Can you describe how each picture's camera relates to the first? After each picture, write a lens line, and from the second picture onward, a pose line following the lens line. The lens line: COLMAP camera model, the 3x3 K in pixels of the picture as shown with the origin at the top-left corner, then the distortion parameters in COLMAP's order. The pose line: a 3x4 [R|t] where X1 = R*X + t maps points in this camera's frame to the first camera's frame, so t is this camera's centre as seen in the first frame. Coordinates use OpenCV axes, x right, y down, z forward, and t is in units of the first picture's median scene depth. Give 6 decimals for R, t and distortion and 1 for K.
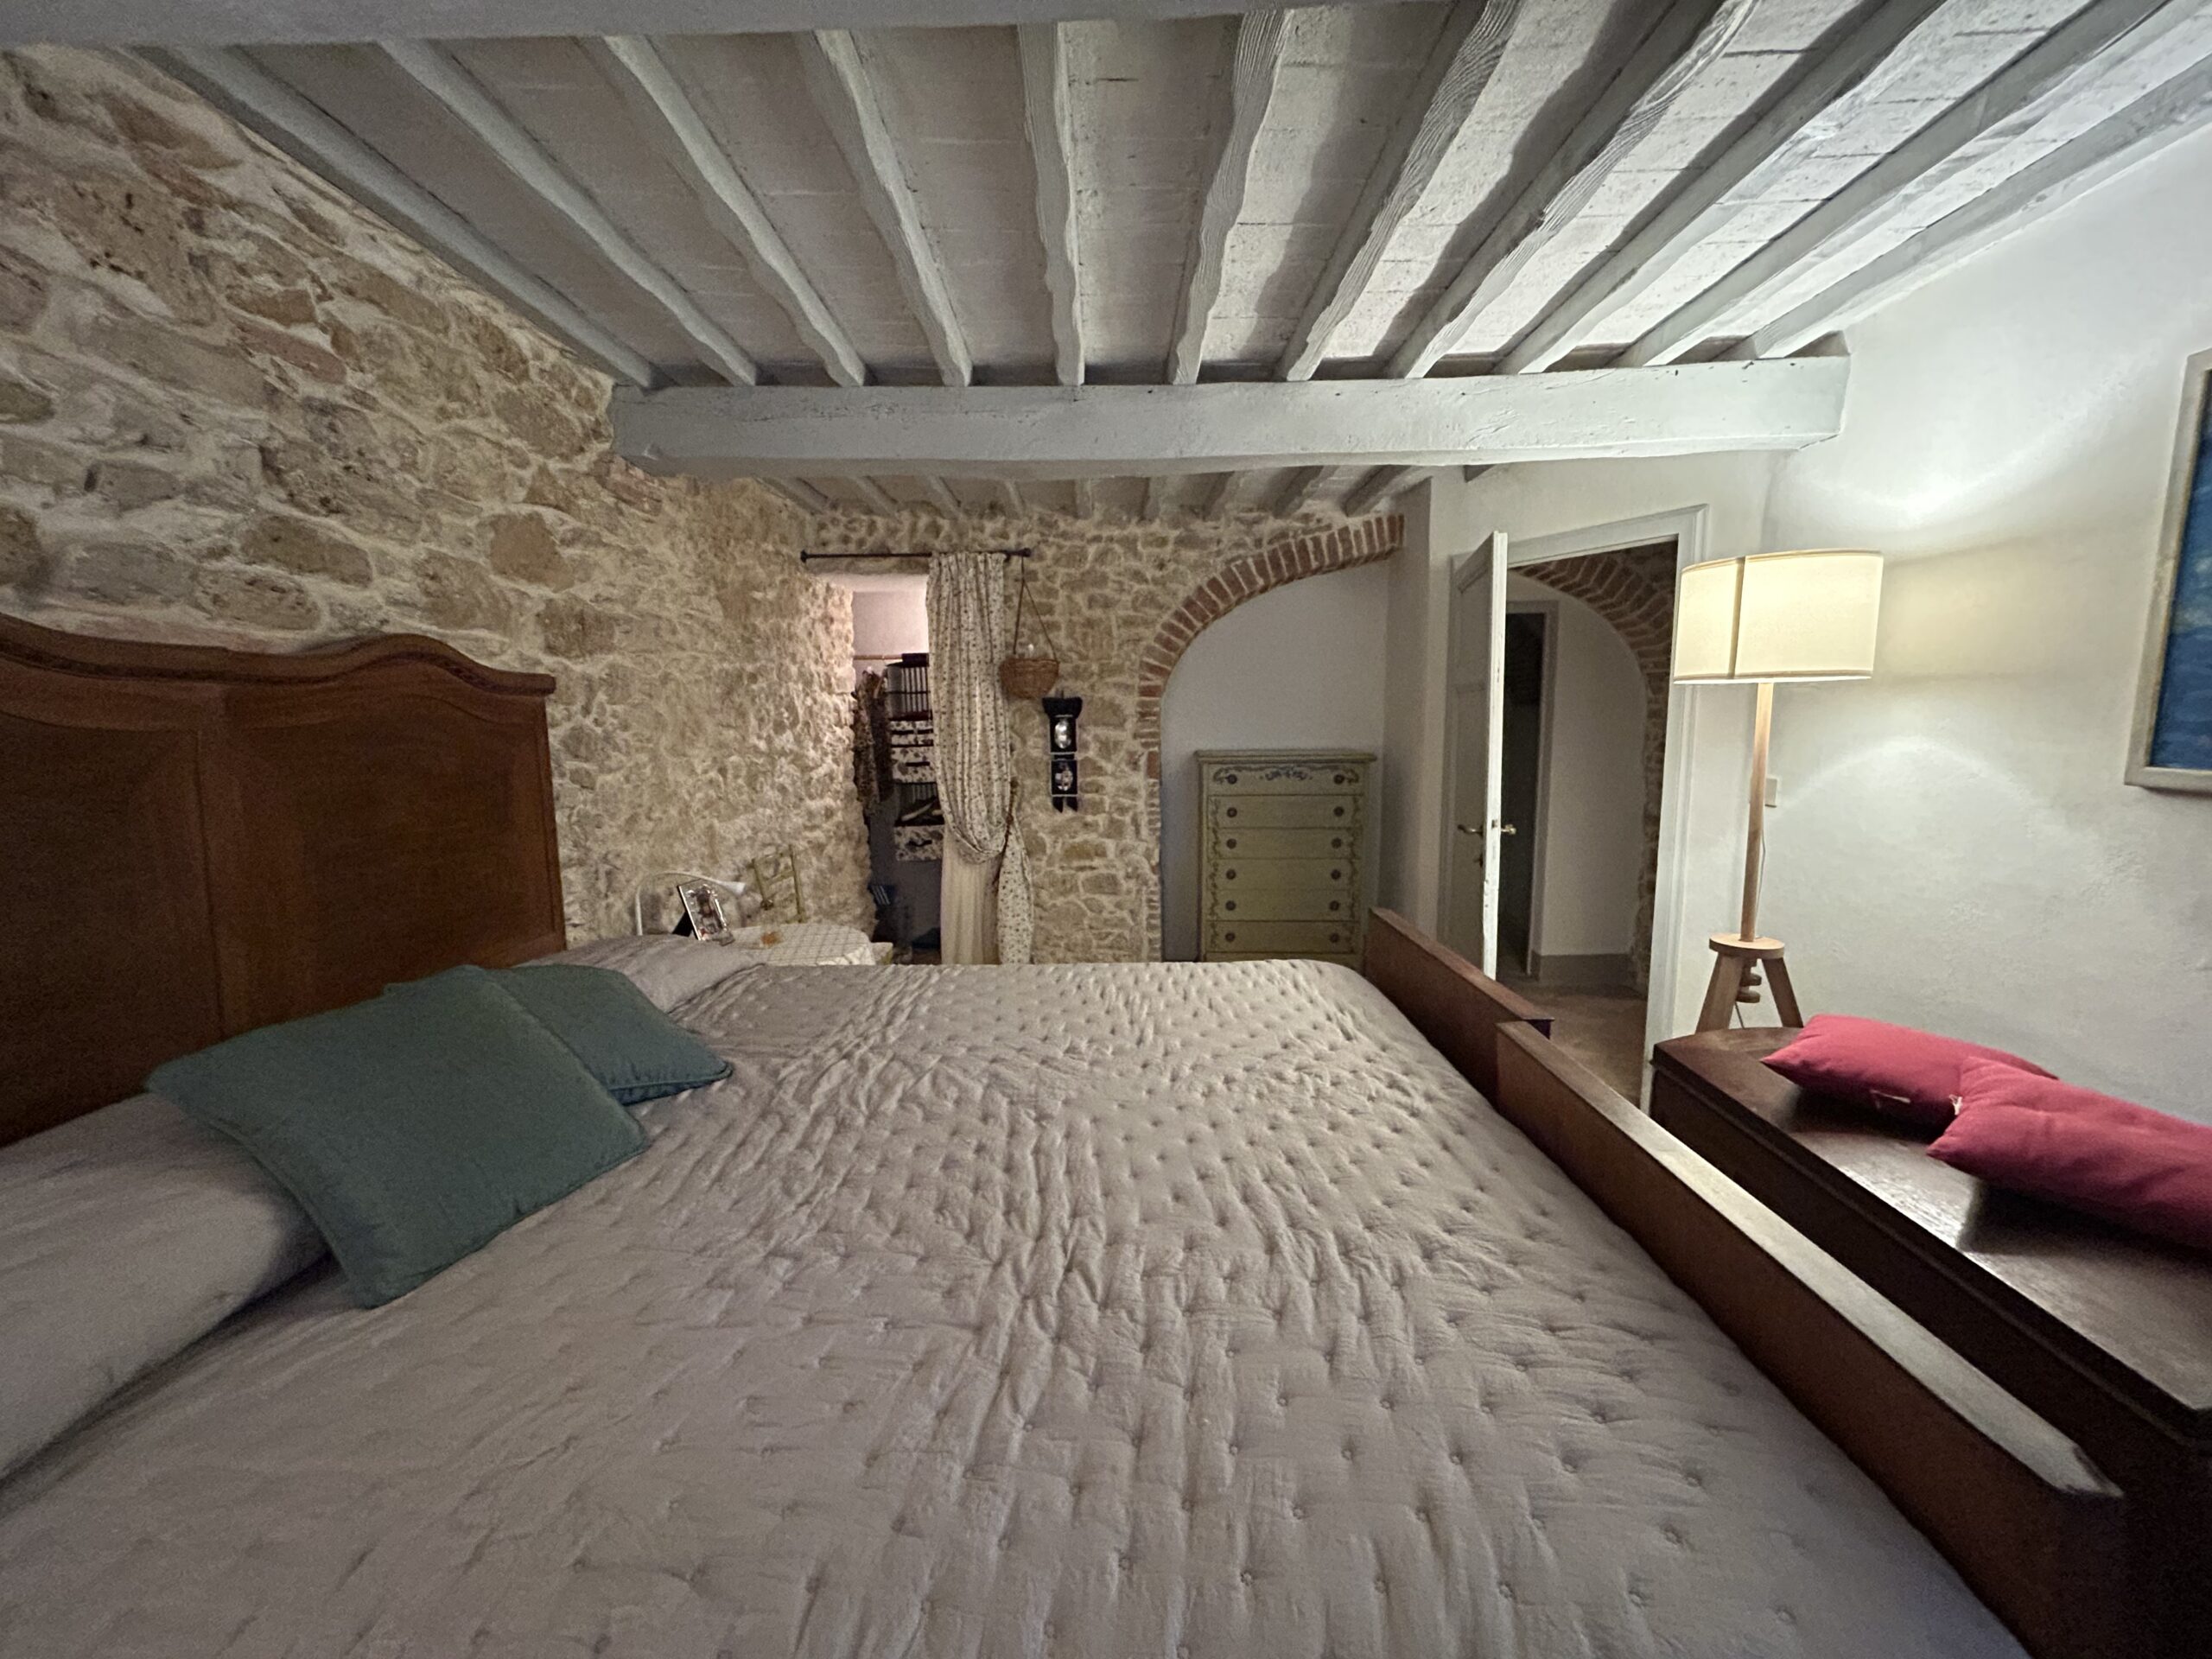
lens RADIAL K [[889.7, 0, 1099.9], [0, 889.7, 834.7], [0, 0, 1]] dist [-0.001977, 0.000050]
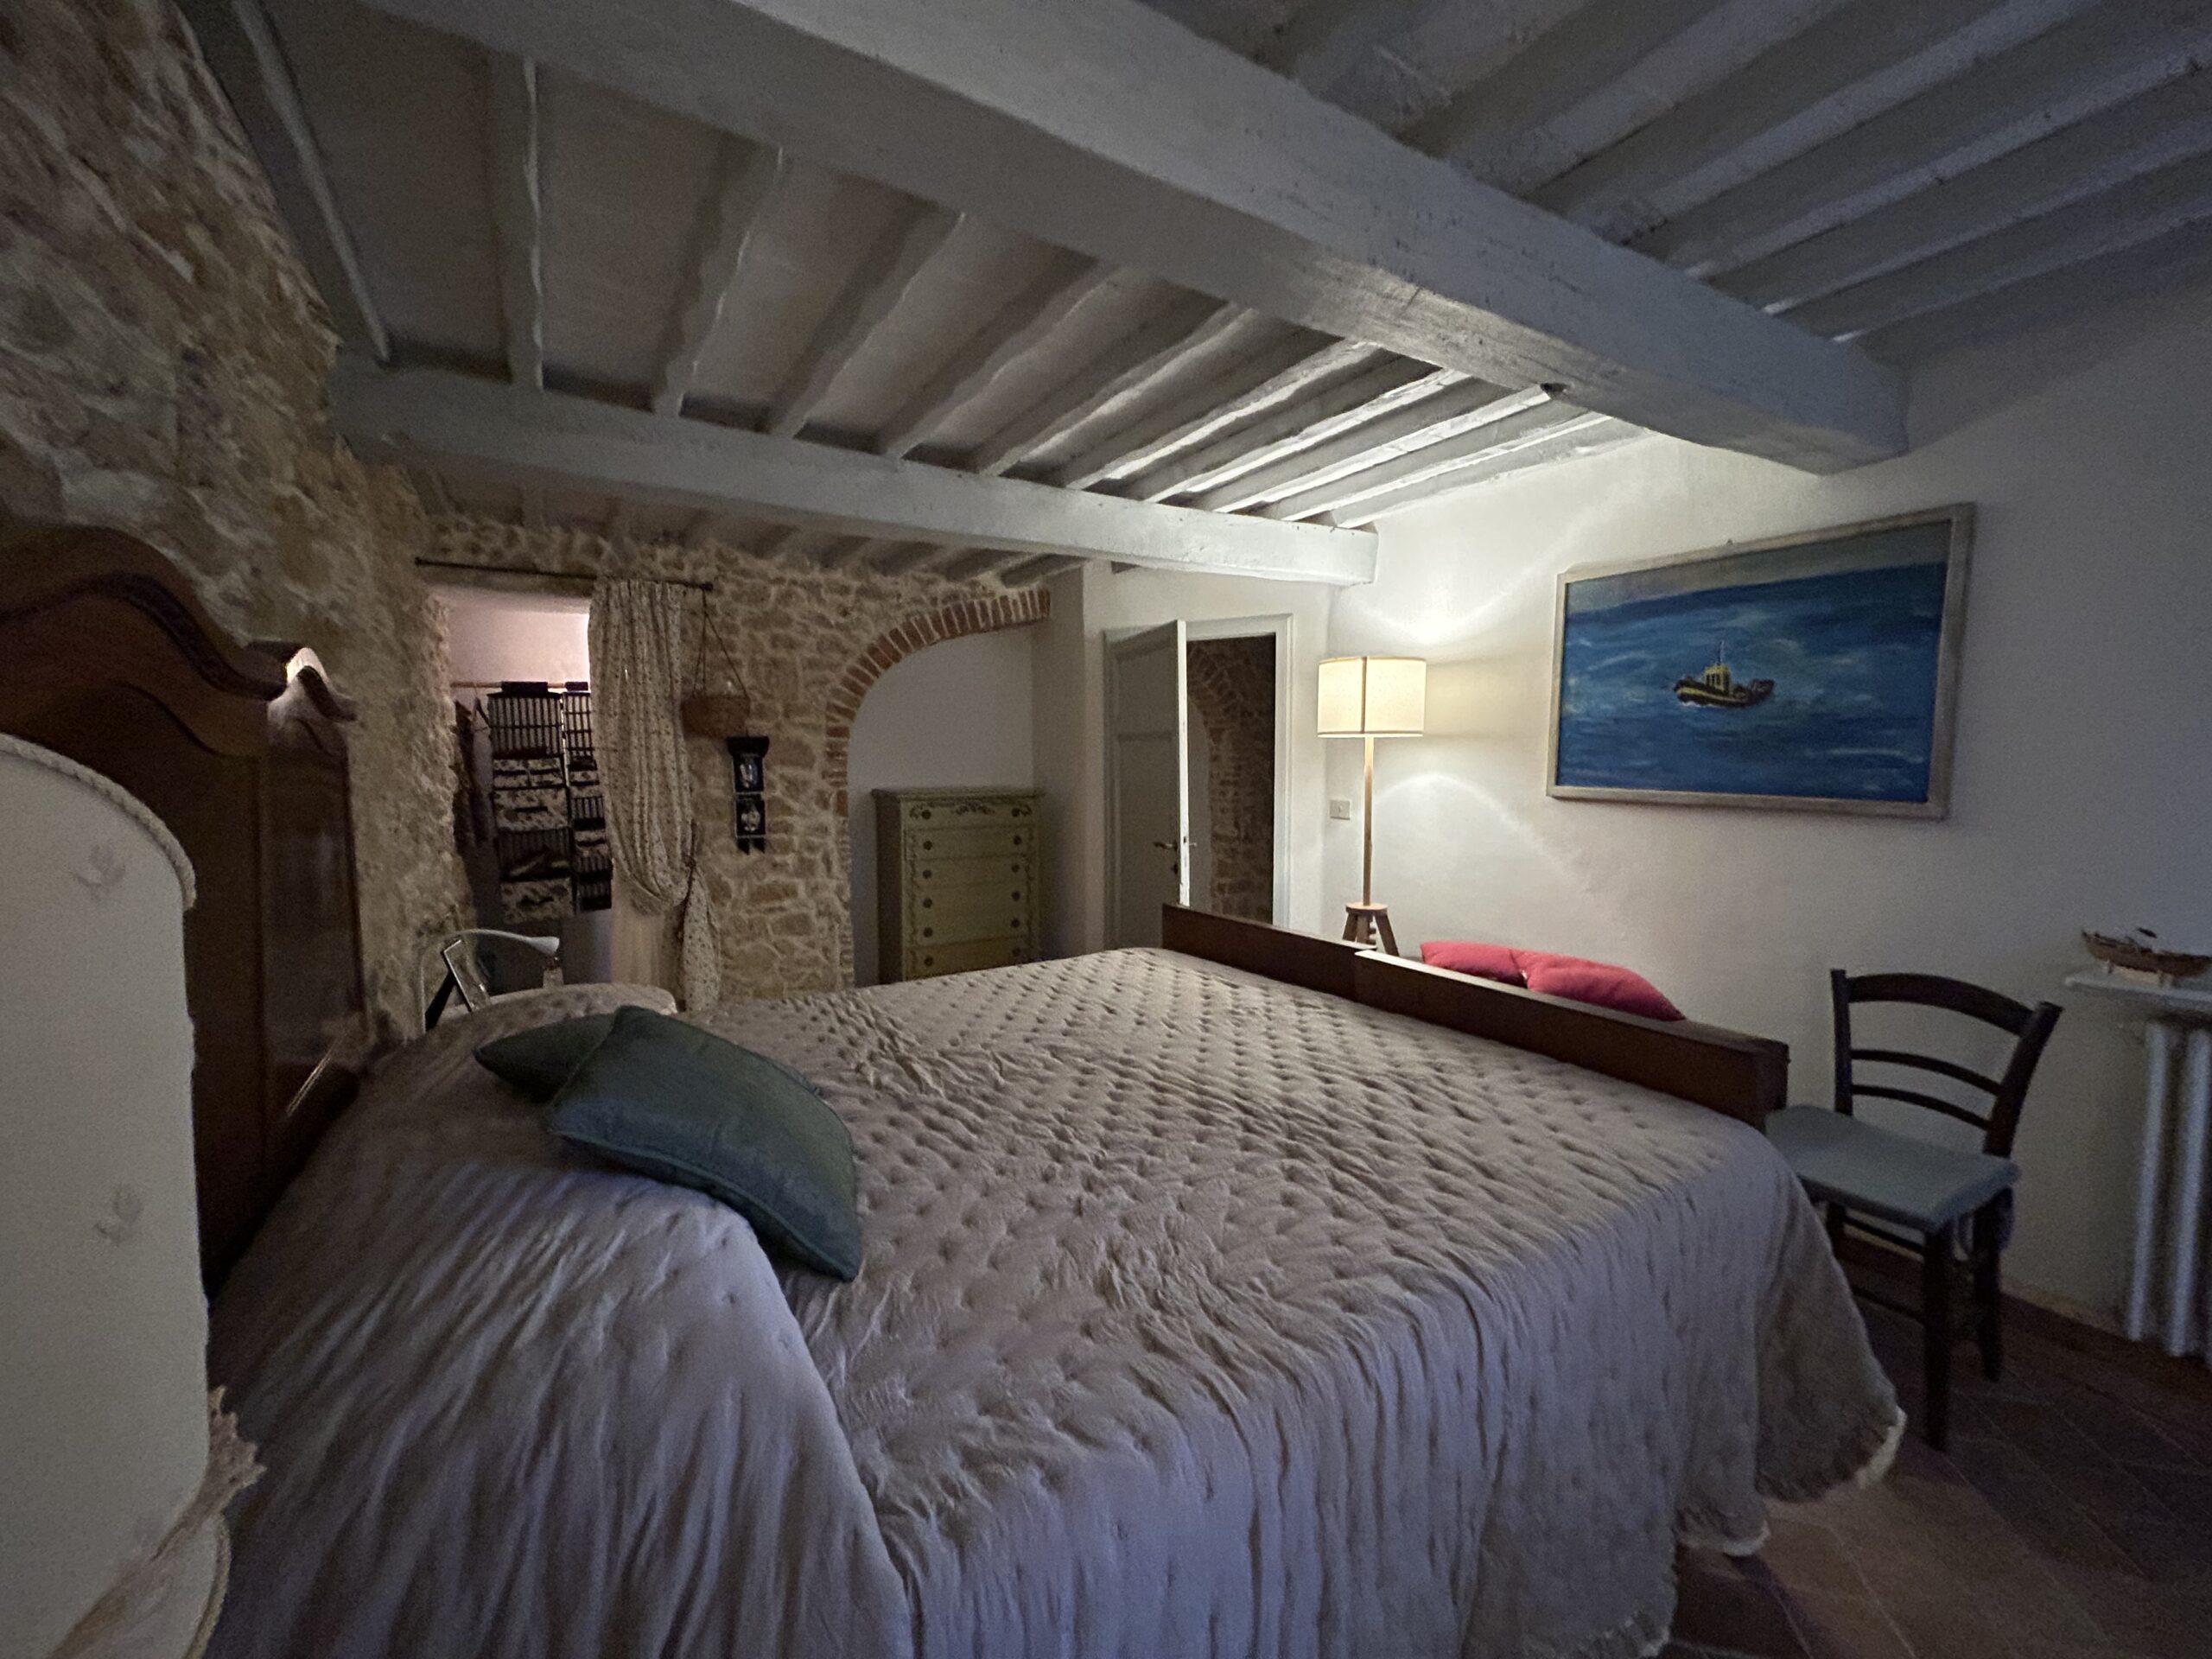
lens RADIAL K [[889.7, 0, 1100.0], [0, 889.7, 833.1], [0, 0, 1]] dist [-0.001977, 0.000050]
pose [[0.845014, -0.036996, 0.533463, -0.247575], [0.064068, 0.997422, -0.032313, 0.008641], [-0.530892, 0.061483, 0.845206, -0.027237]]
